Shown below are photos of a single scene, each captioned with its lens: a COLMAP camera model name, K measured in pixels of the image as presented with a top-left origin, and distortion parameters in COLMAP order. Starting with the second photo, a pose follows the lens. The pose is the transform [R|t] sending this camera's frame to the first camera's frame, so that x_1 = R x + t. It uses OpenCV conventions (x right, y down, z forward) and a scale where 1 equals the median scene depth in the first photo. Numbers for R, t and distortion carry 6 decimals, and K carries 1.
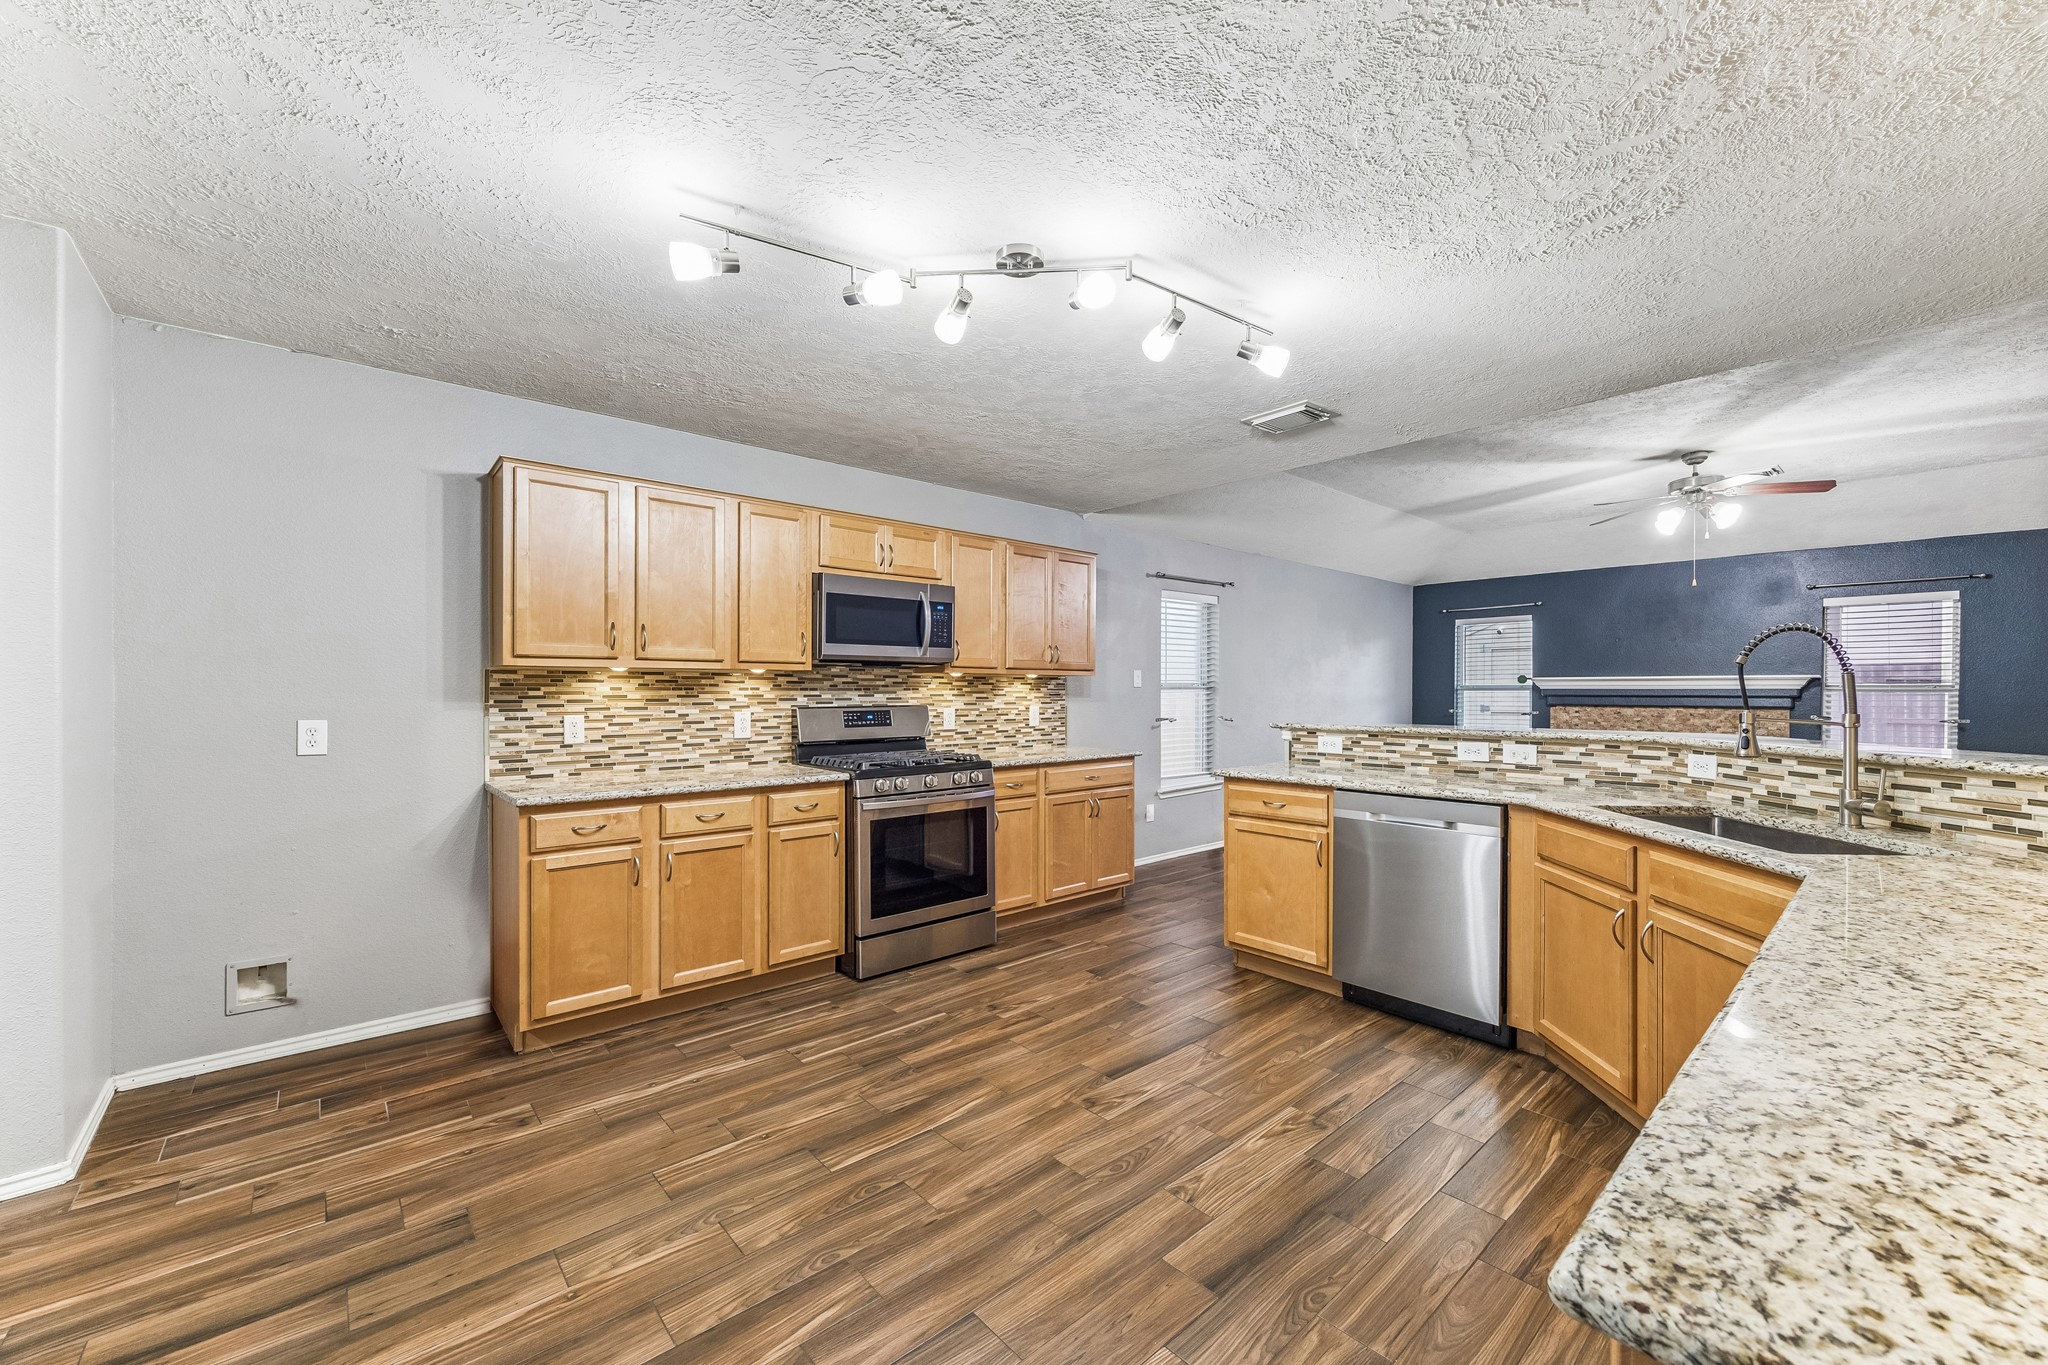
lens RADIAL K [[797.7, 0, 1027.7], [0, 797.7, 694.6], [0, 0, 1]] dist [-0.004619, 0.000406]
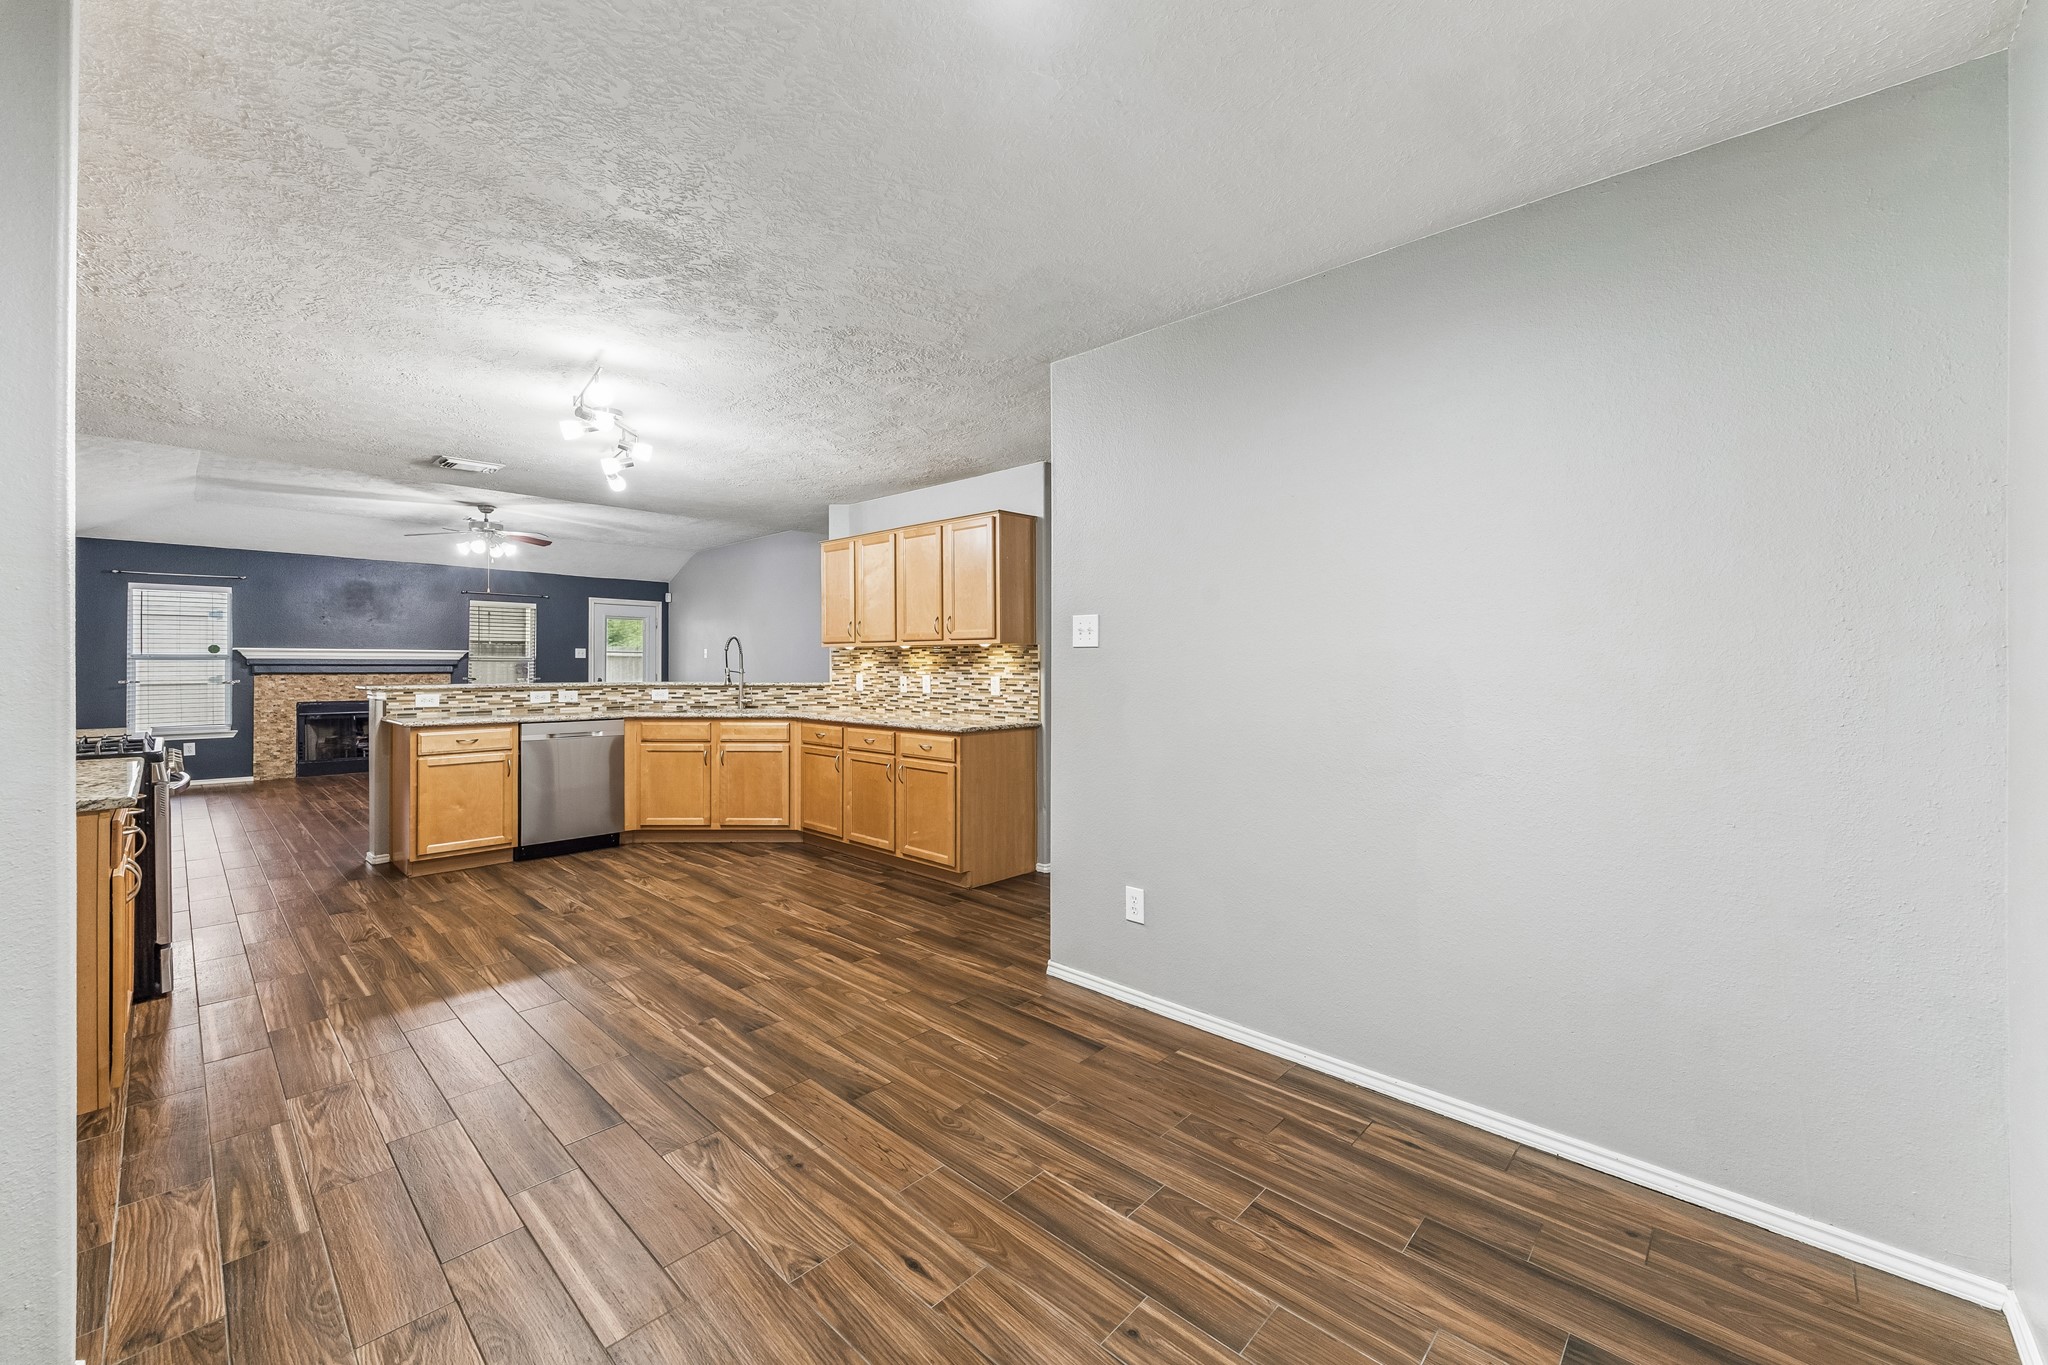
lens RADIAL K [[797.7, 0, 1030.9], [0, 797.7, 664.5], [0, 0, 1]] dist [-0.004619, 0.000406]
pose [[-0.101302, -0.001965, 0.994854, -1.172281], [0.003143, 0.999992, 0.002295, 0.003345], [-0.994851, 0.003359, -0.101295, 0.161251]]
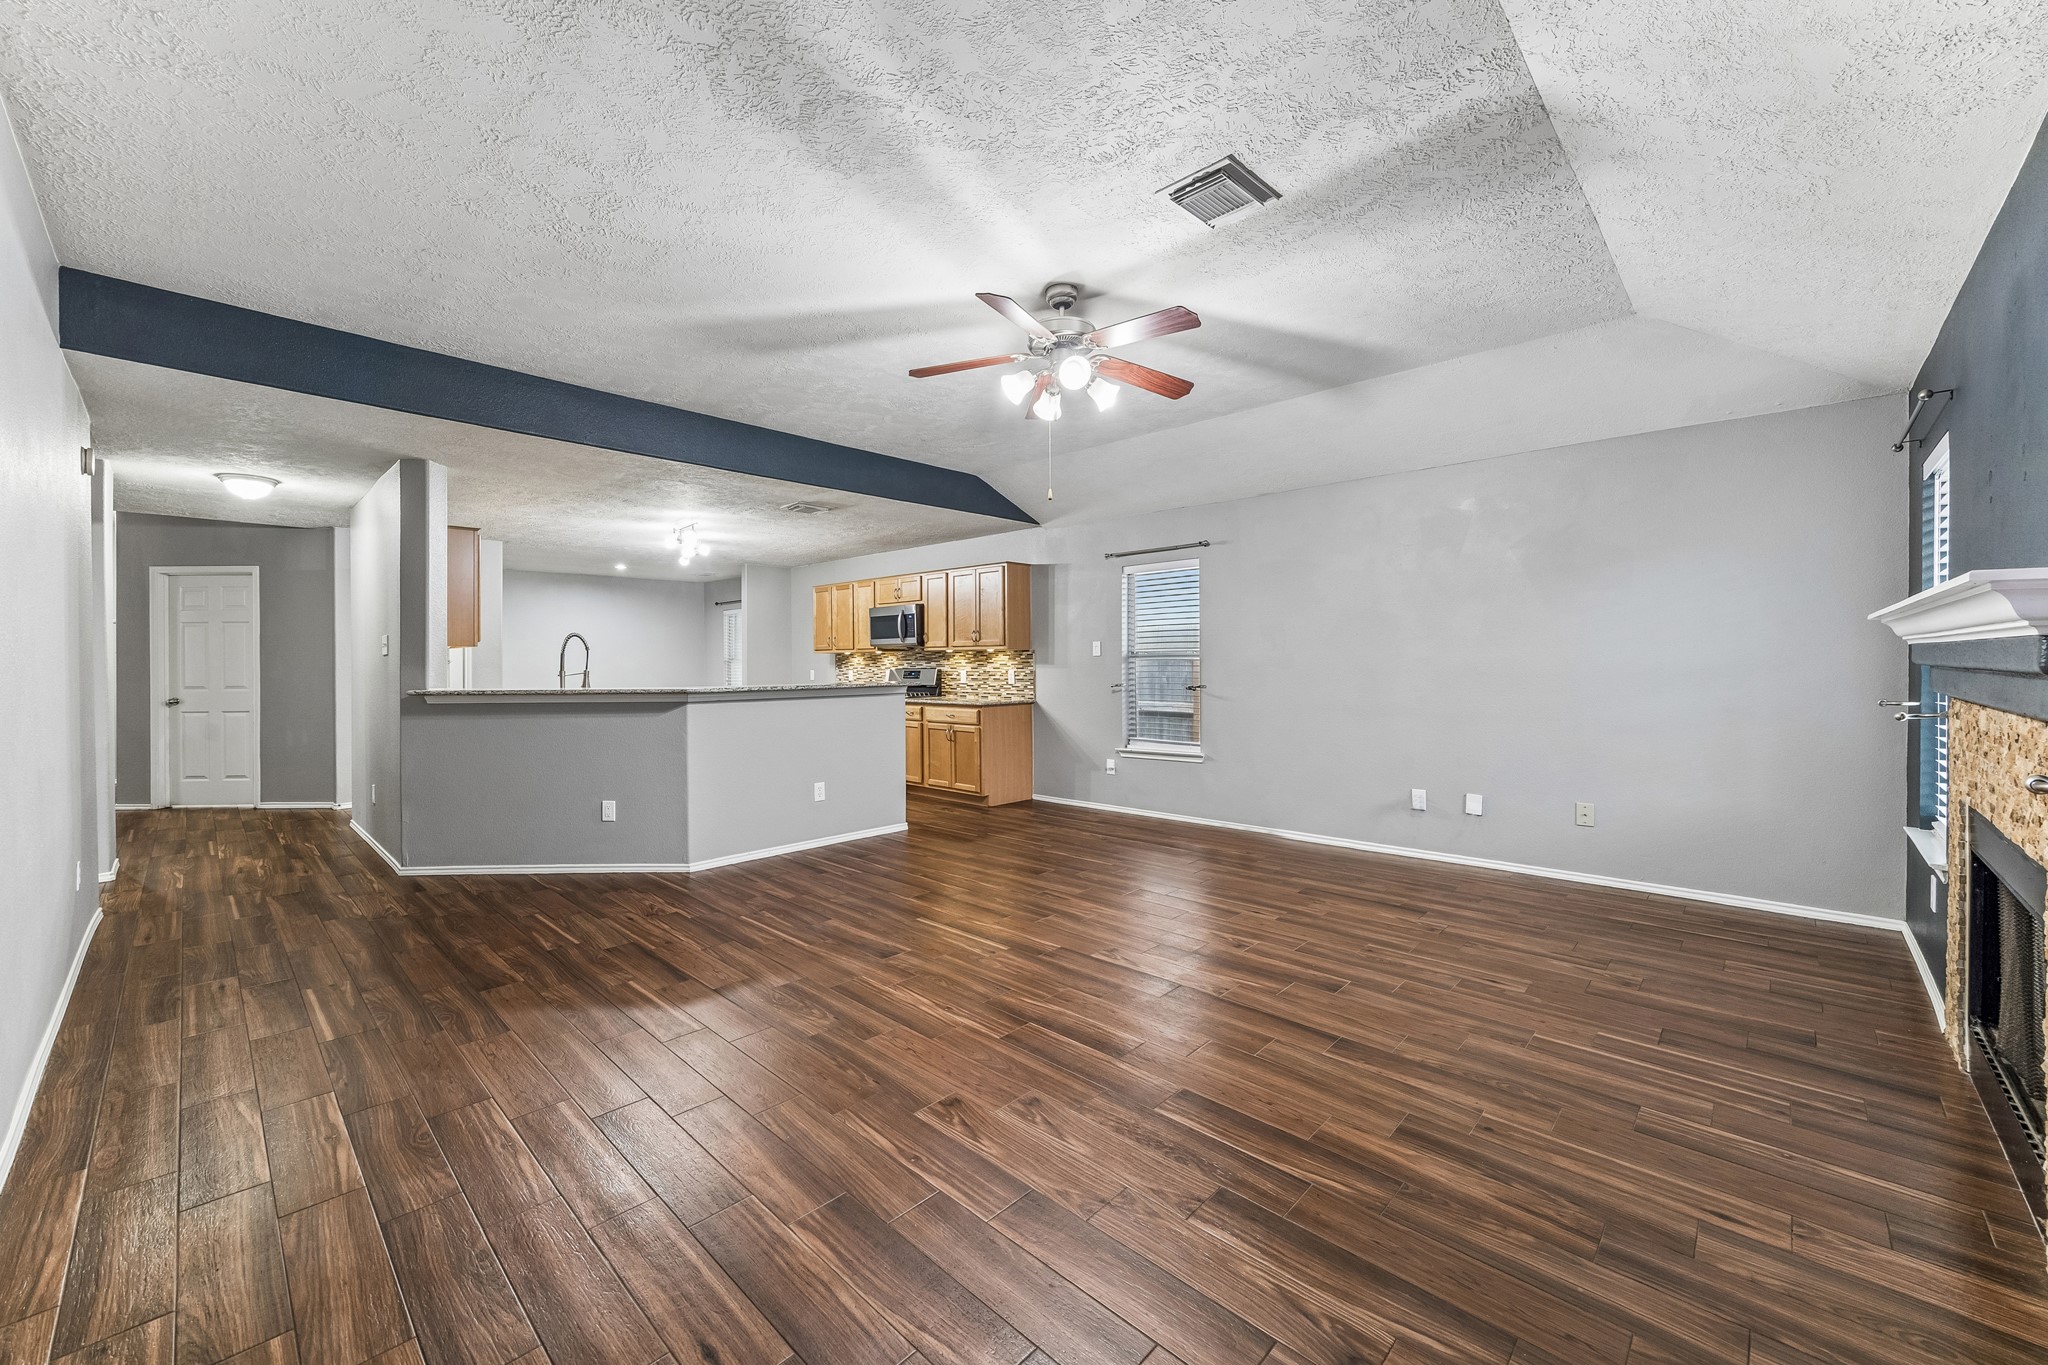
lens RADIAL K [[797.7, 0, 1024.0], [0, 797.7, 670.7], [0, 0, 1]] dist [-0.004619, 0.000406]
pose [[0.081805, 0.009949, -0.996599, 2.189972], [0.000842, 0.999949, 0.010051, 0.000859], [0.996648, -0.001661, 0.081793, 1.349658]]
